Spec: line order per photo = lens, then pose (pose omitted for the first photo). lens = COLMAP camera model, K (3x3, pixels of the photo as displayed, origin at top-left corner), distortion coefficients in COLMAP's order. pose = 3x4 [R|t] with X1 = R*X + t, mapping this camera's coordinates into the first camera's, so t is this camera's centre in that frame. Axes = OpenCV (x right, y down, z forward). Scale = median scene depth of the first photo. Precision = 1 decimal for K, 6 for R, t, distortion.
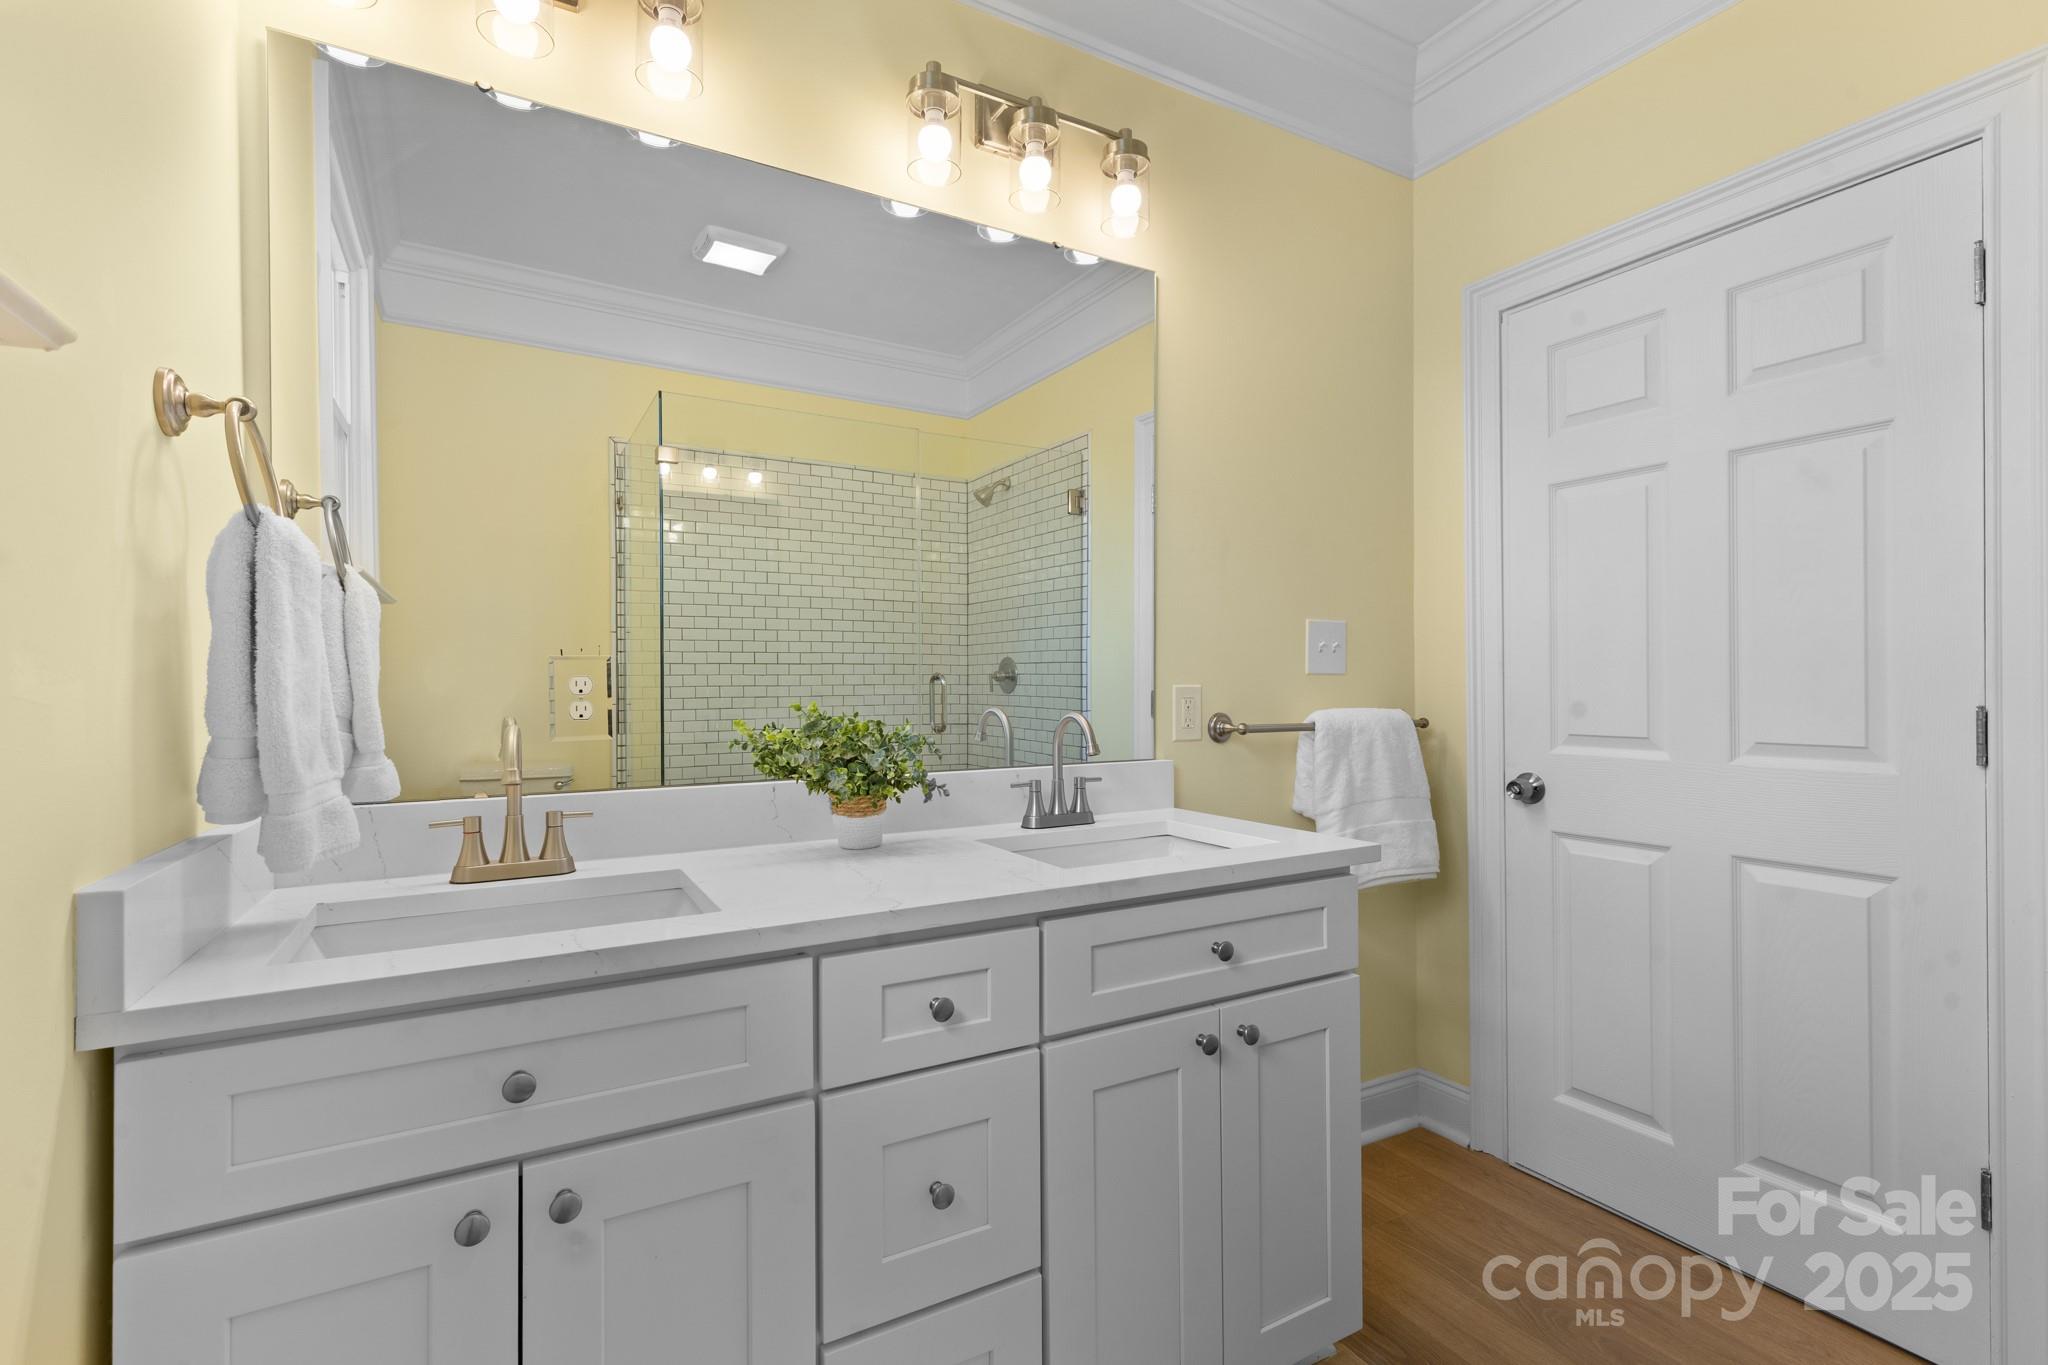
lens RADIAL K [[924.6, 0, 1018.3], [0, 924.6, 701.4], [0, 0, 1]] dist [0.007735, -0.000268]
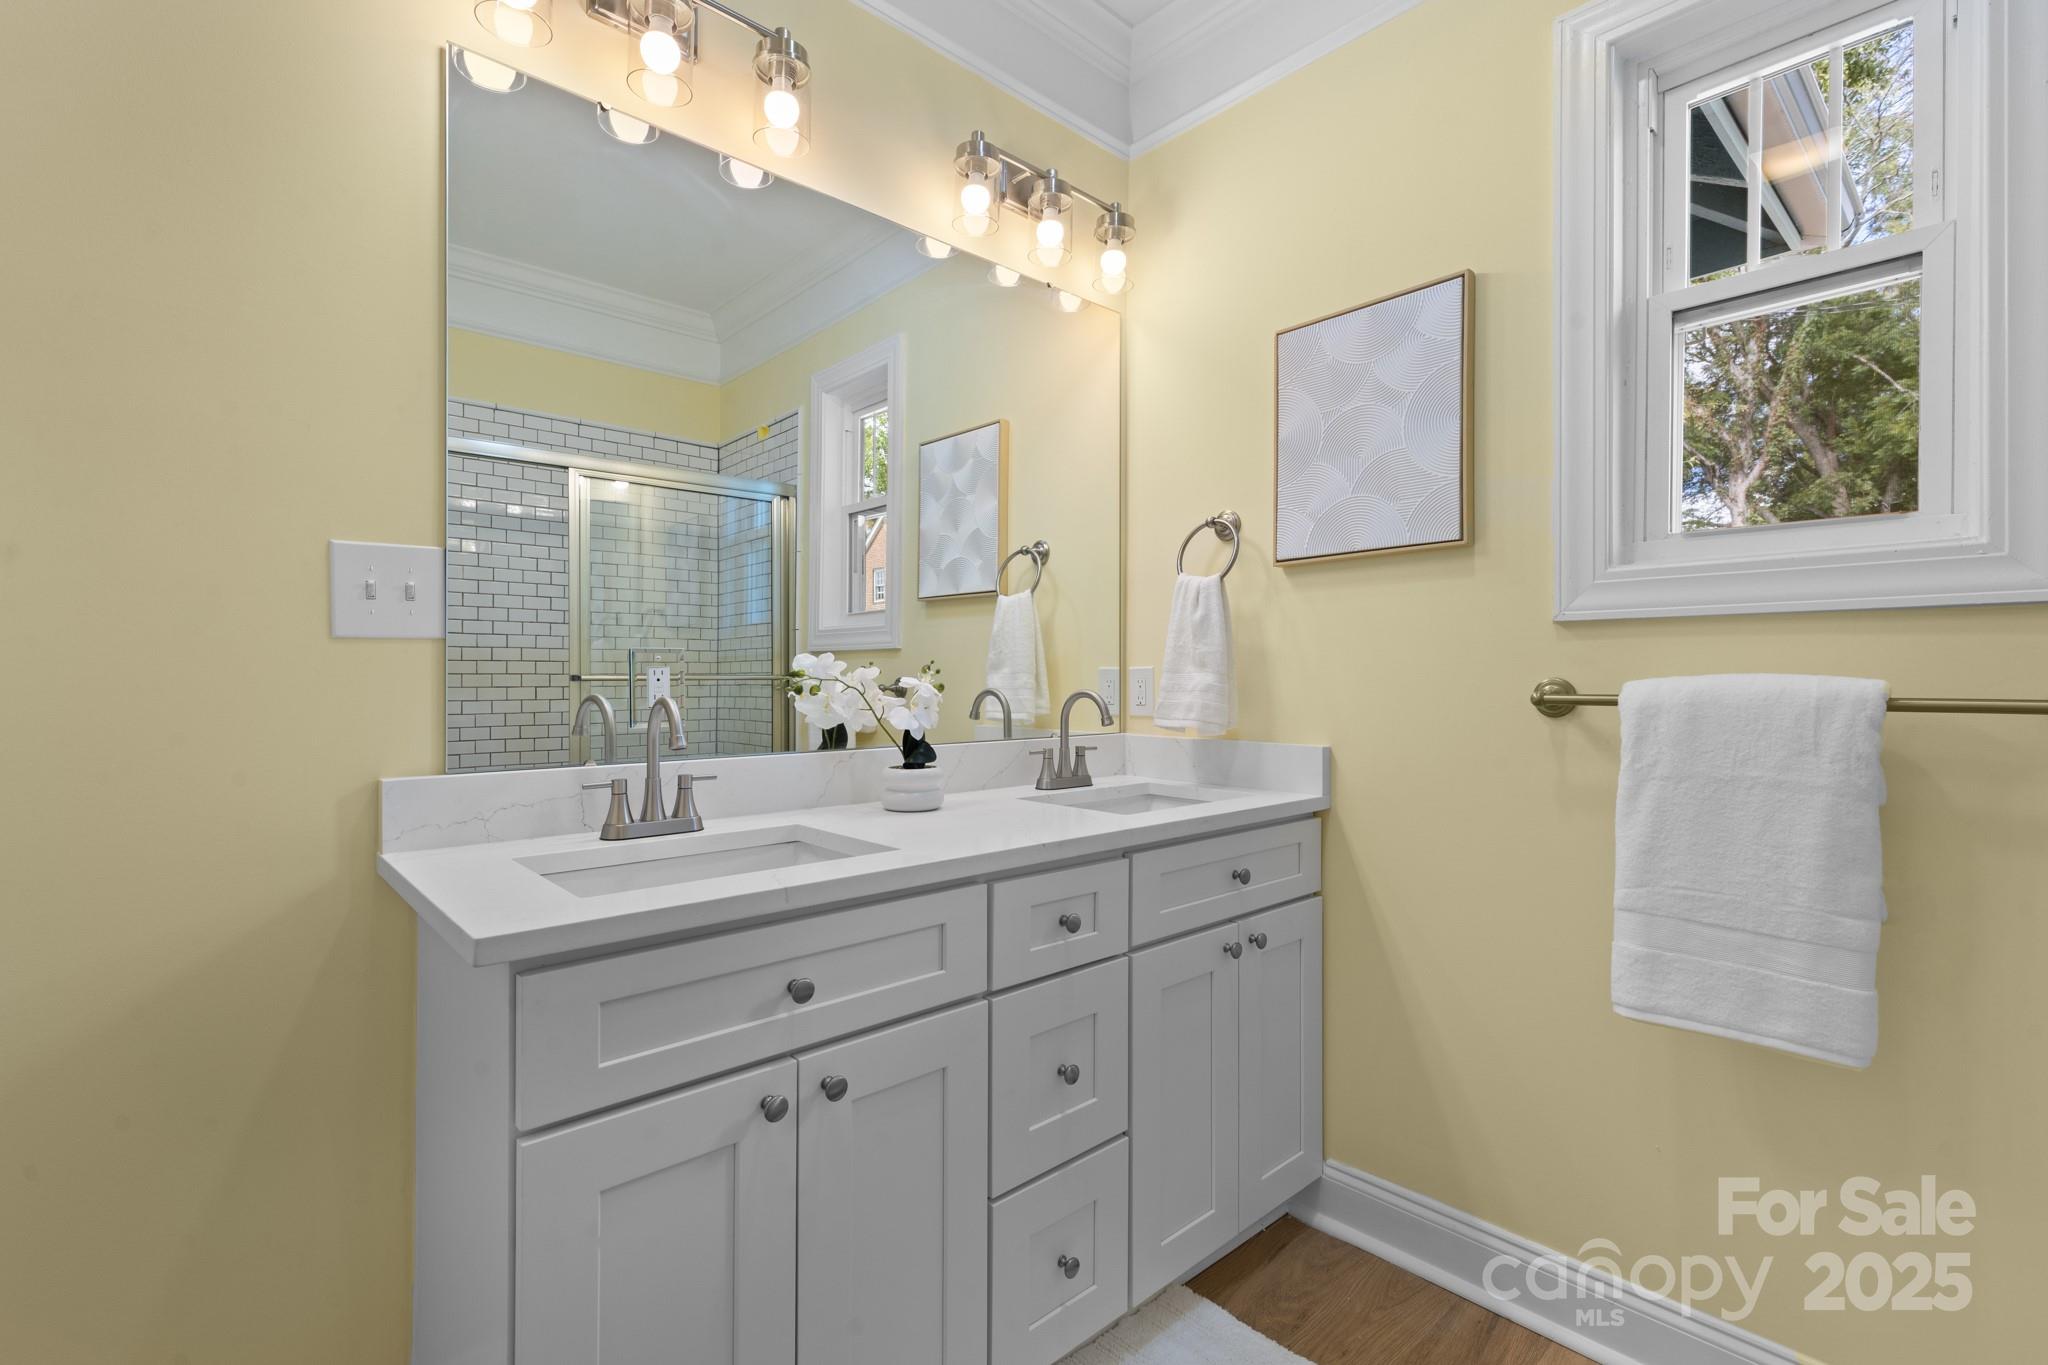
lens RADIAL K [[924.6, 0, 1021.2], [0, 924.6, 674.2], [0, 0, 1]] dist [0.007735, -0.000268]
pose [[0.973506, 0.012510, 0.228320, -0.364370], [-0.009466, 0.999851, -0.014420, 0.010304], [-0.228467, 0.011876, 0.973479, -0.174129]]
